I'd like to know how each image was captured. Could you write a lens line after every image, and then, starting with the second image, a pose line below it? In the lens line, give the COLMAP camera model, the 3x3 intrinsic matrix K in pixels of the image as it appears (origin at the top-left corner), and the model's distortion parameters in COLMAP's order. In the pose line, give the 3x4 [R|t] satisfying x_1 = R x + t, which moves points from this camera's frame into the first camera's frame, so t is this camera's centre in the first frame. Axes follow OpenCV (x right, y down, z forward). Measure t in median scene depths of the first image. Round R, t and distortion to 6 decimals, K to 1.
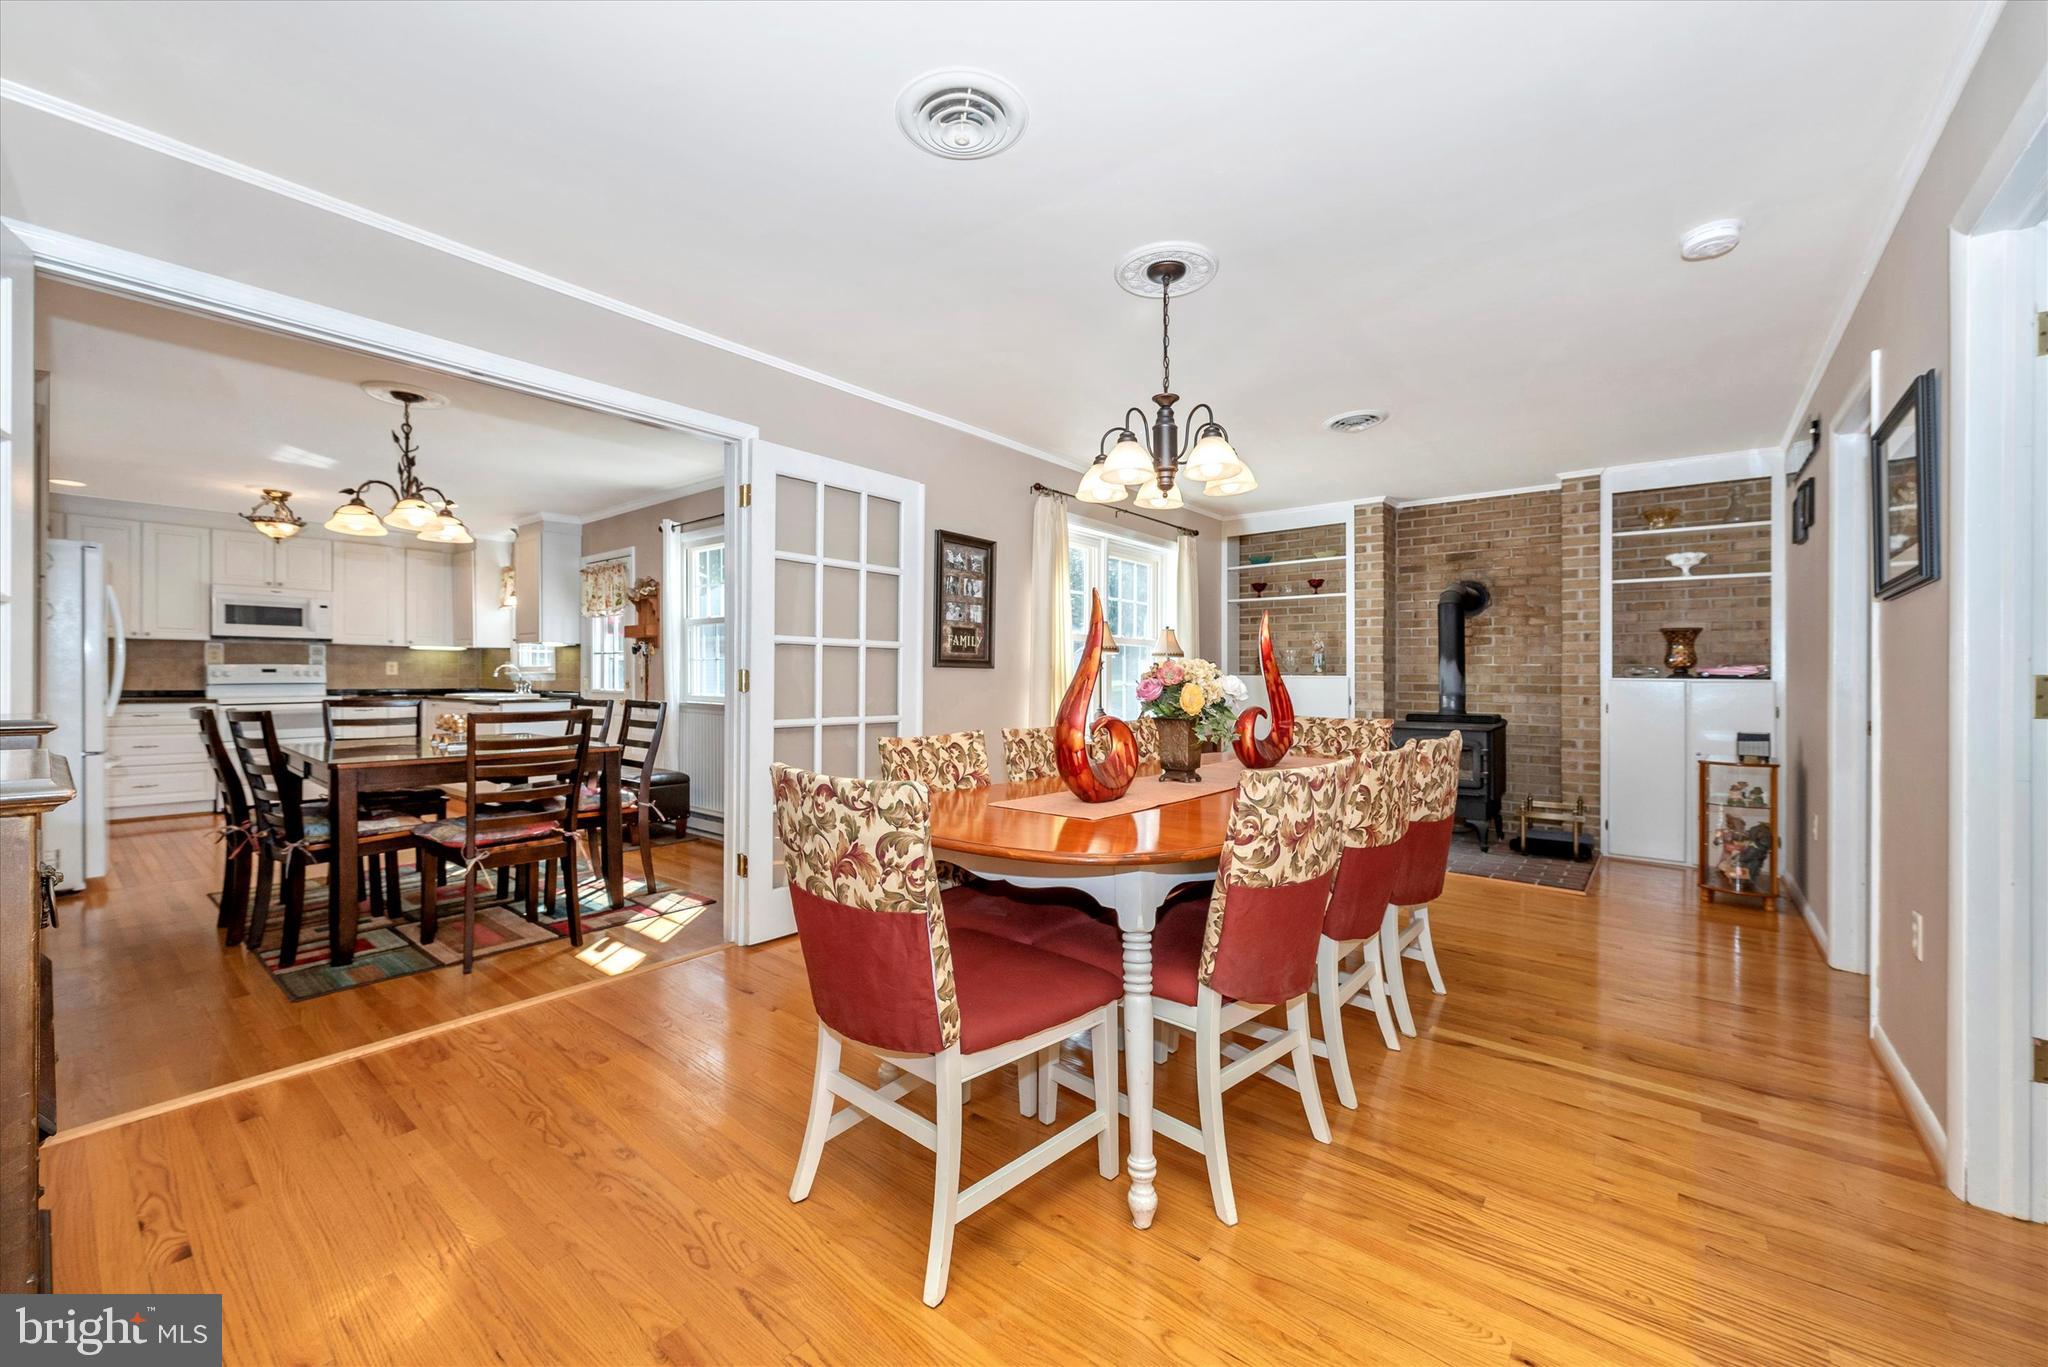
lens RADIAL K [[804.2, 0, 1030.3], [0, 804.2, 681.3], [0, 0, 1]] dist [0.008427, -0.001526]
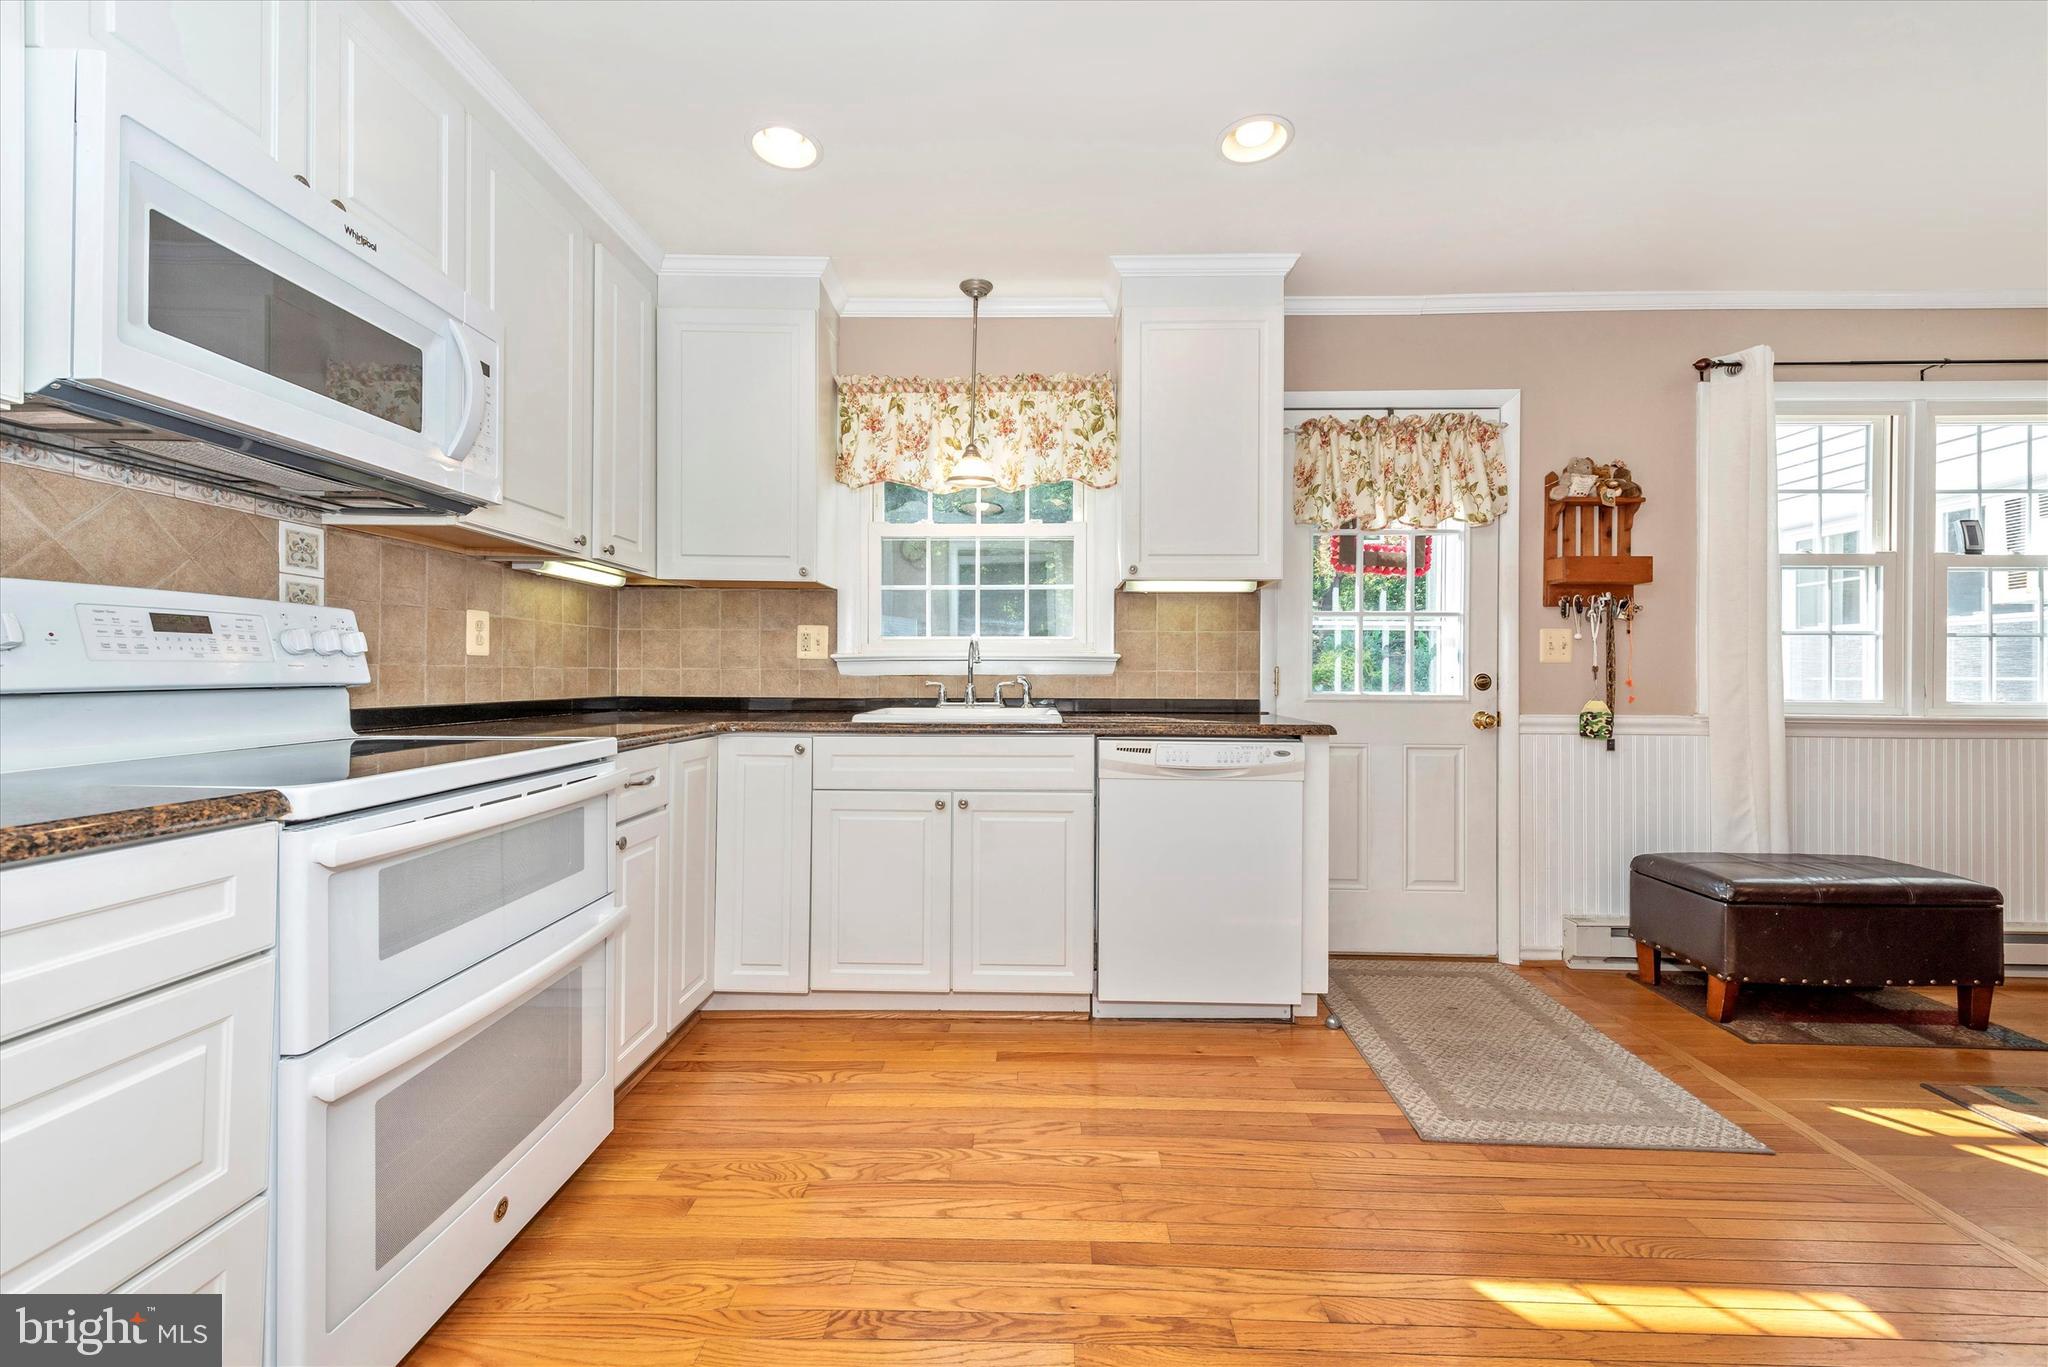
lens RADIAL K [[804.2, 0, 1020.7], [0, 804.2, 672.0], [0, 0, 1]] dist [0.008427, -0.001526]
pose [[0.792654, 0.004434, 0.609656, -1.148500], [0.001878, 0.999951, -0.009715, 0.001534], [-0.609669, 0.008846, 0.792607, 0.921830]]
